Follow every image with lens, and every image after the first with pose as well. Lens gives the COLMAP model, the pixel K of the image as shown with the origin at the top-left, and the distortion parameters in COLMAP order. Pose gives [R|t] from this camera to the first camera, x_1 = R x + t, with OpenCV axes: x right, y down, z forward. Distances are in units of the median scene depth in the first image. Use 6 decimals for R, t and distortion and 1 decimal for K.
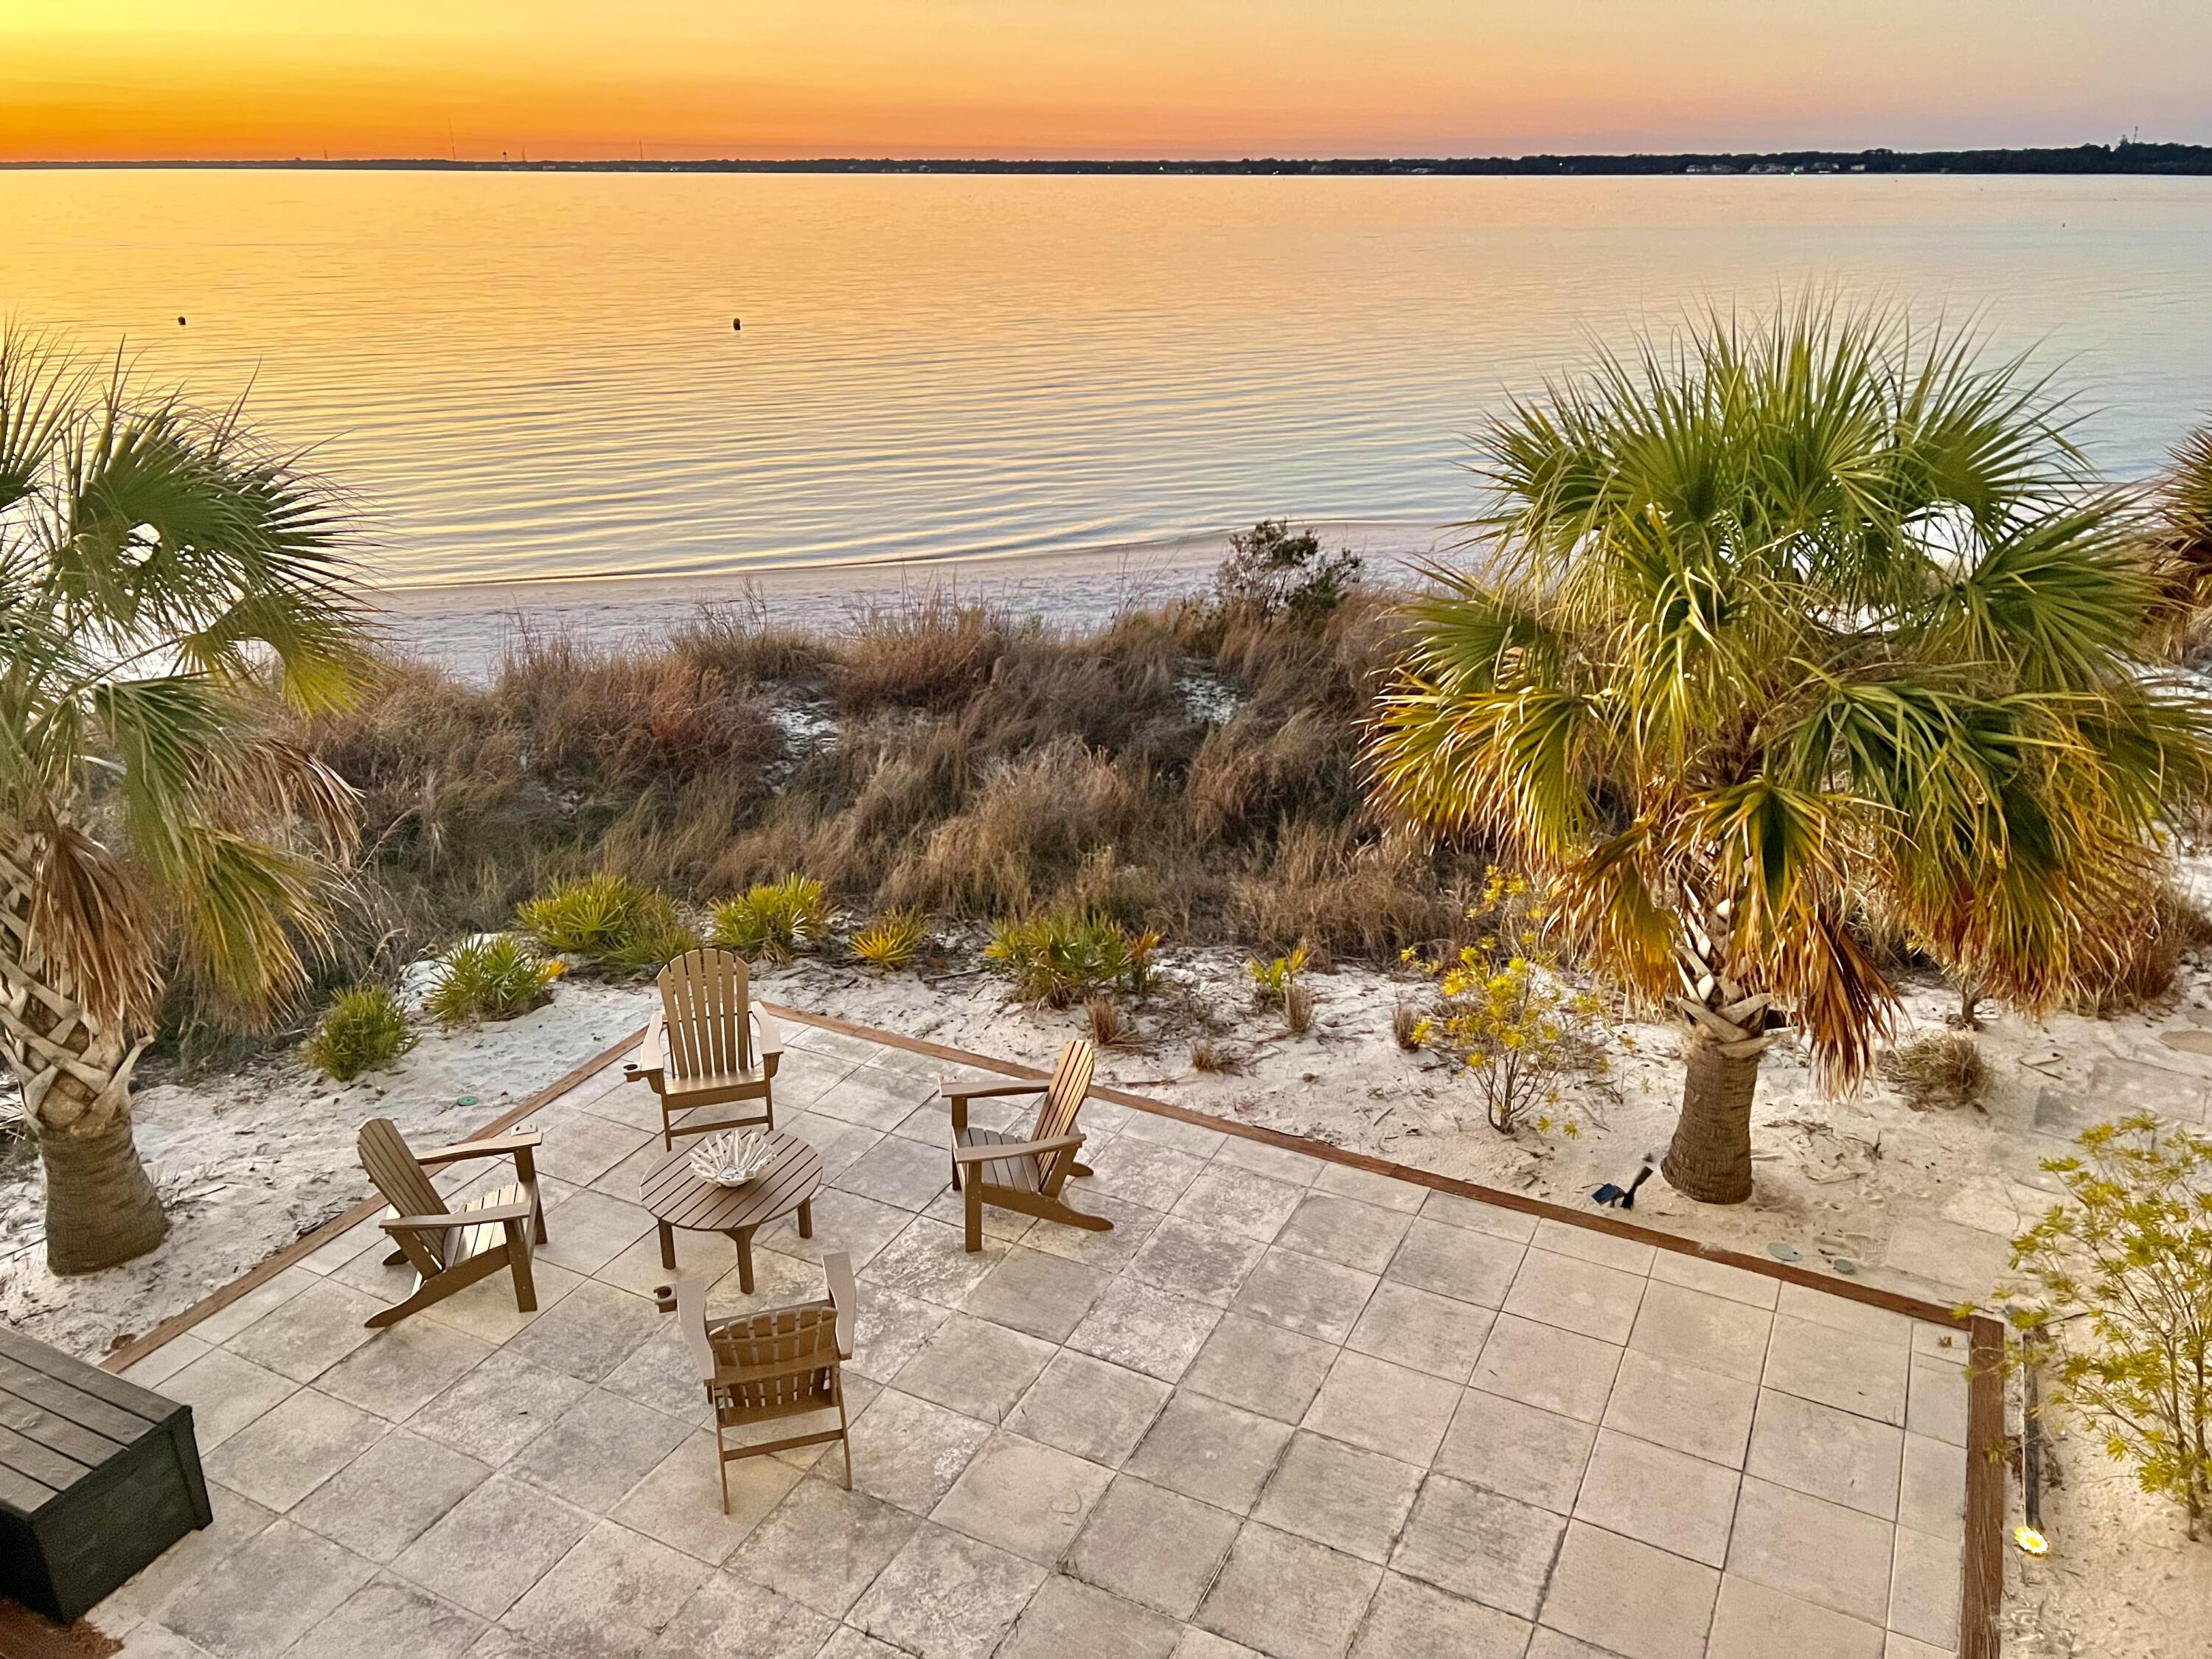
lens RADIAL K [[1639.6, 0, 1109.3], [0, 1639.6, 830.8], [0, 0, 1]] dist [0.009514, 0.000923]
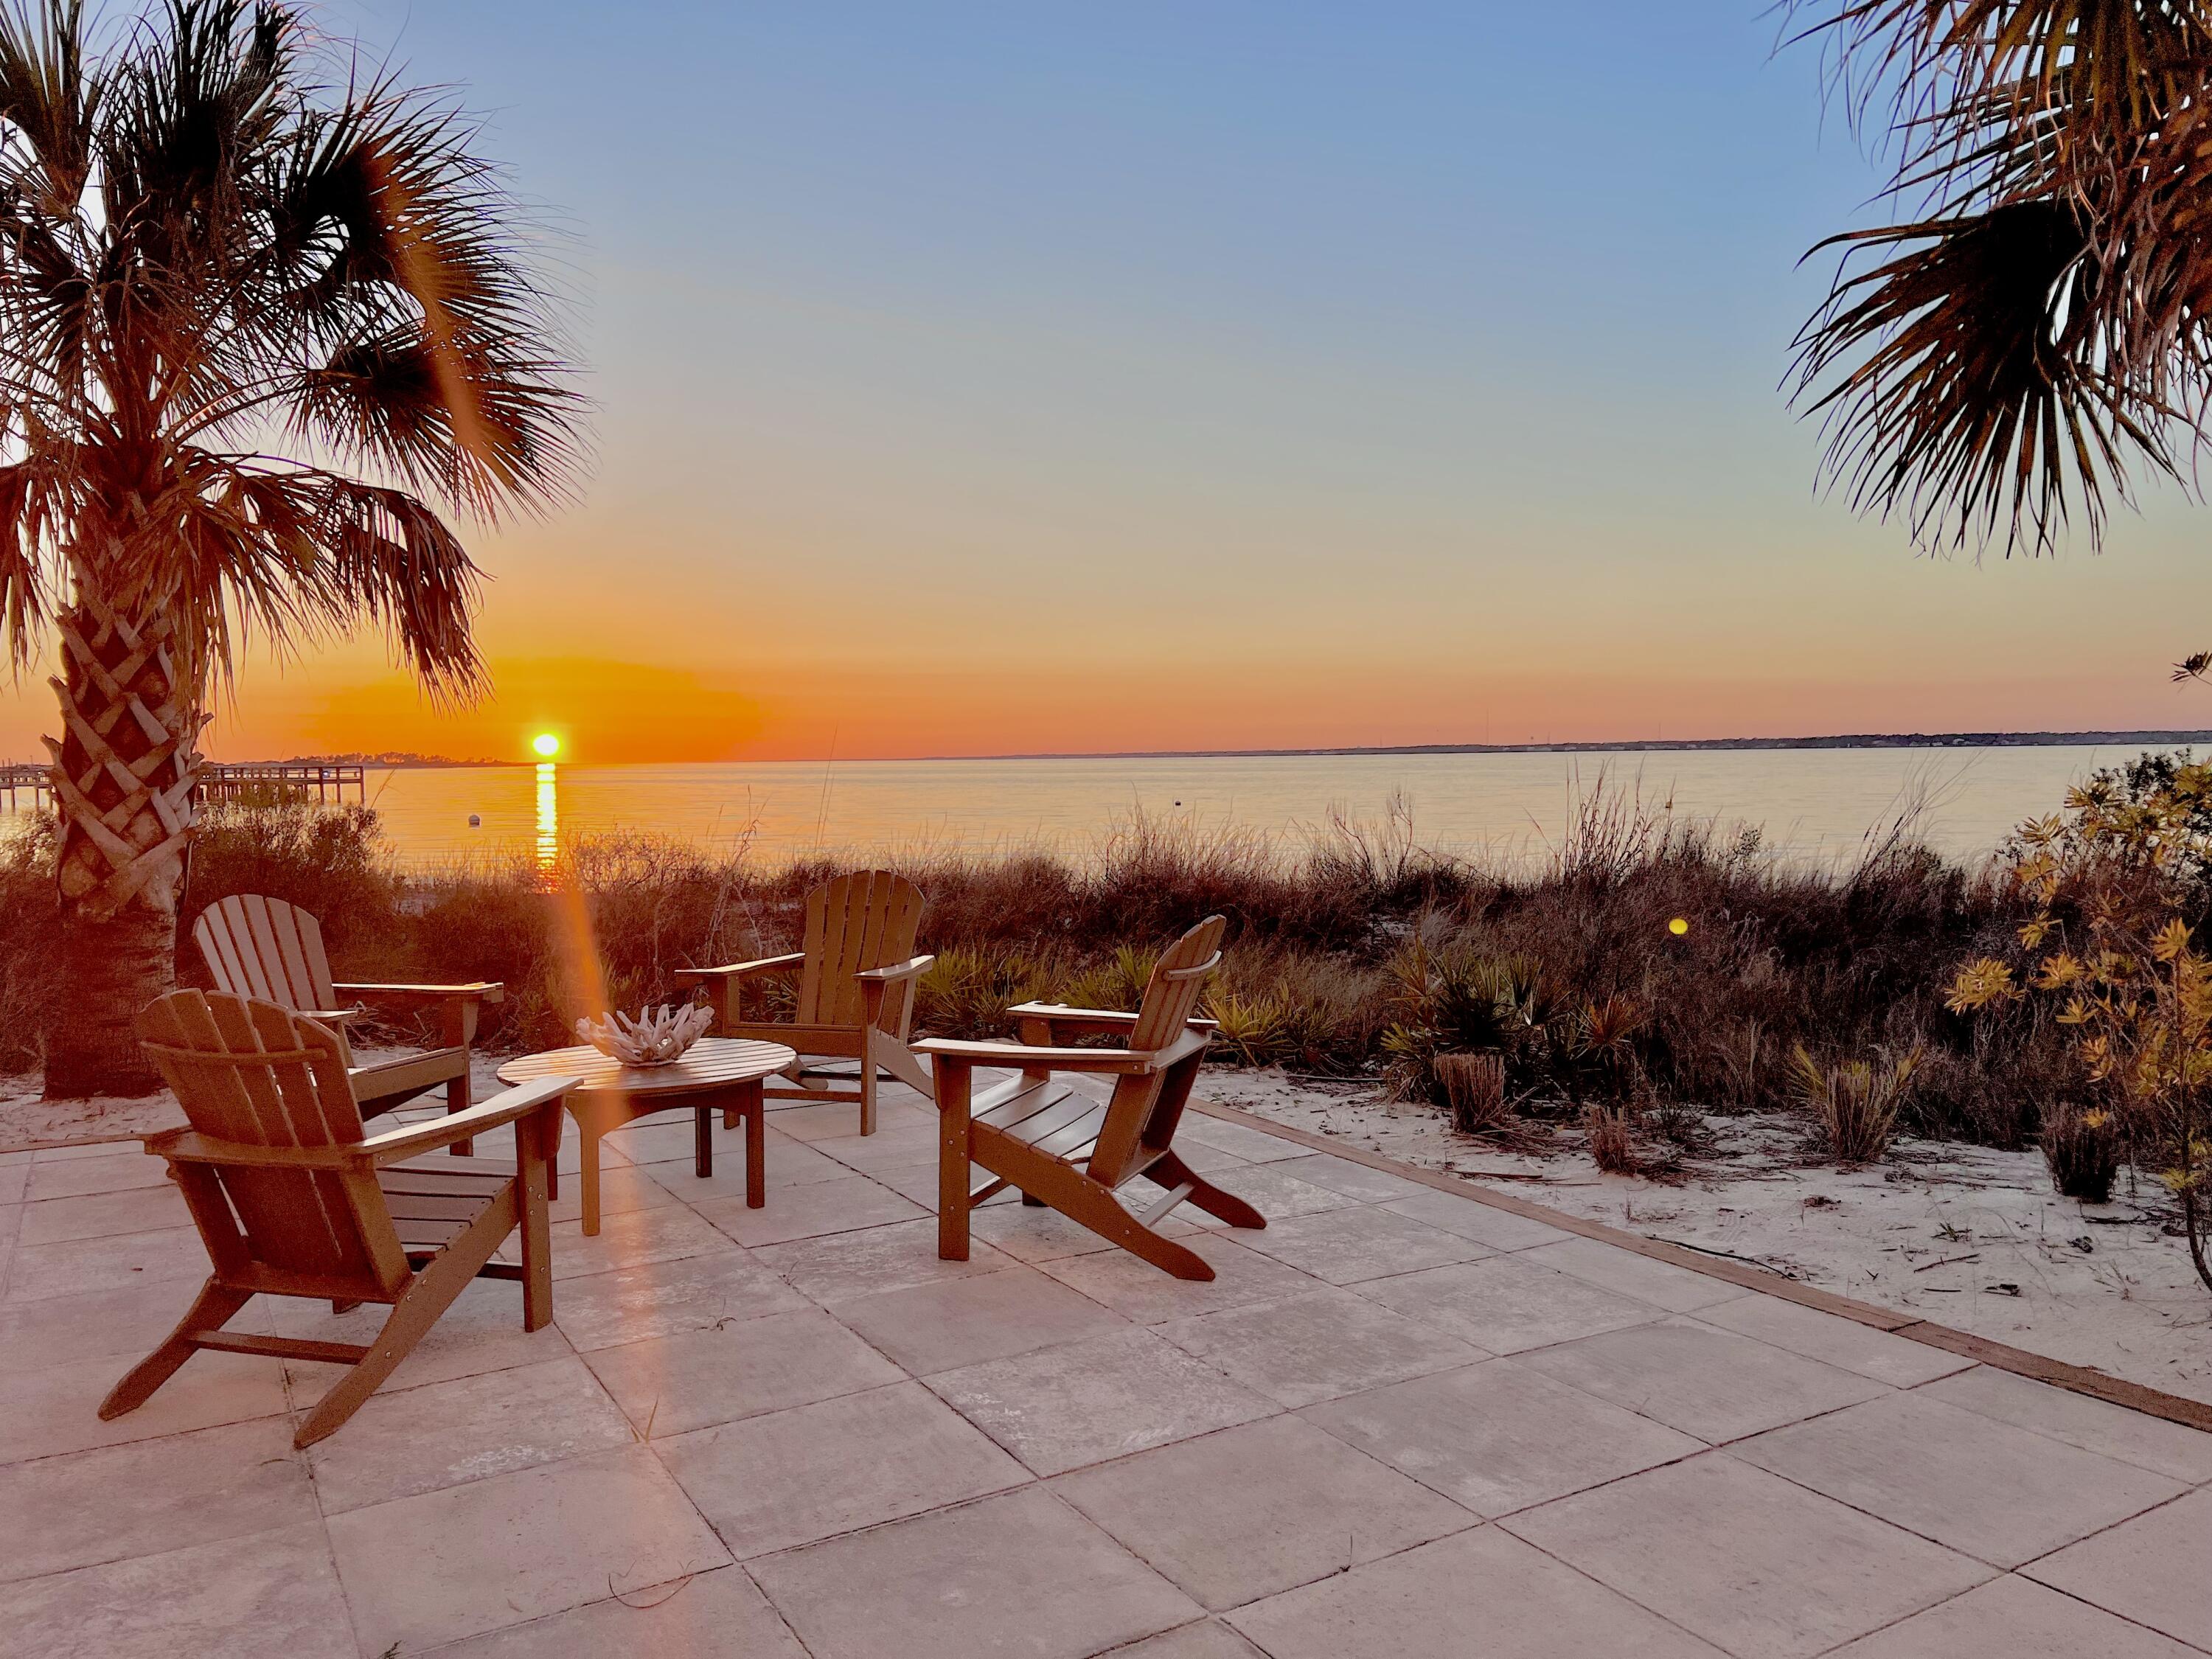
lens RADIAL K [[1639.6, 0, 1104.7], [0, 1639.6, 827.5], [0, 0, 1]] dist [0.009514, 0.000923]
pose [[0.833634, -0.001836, -0.552314, 0.234098], [-0.182203, 0.943100, -0.278143, 0.239609], [0.521399, 0.332503, 0.785866, 0.505723]]
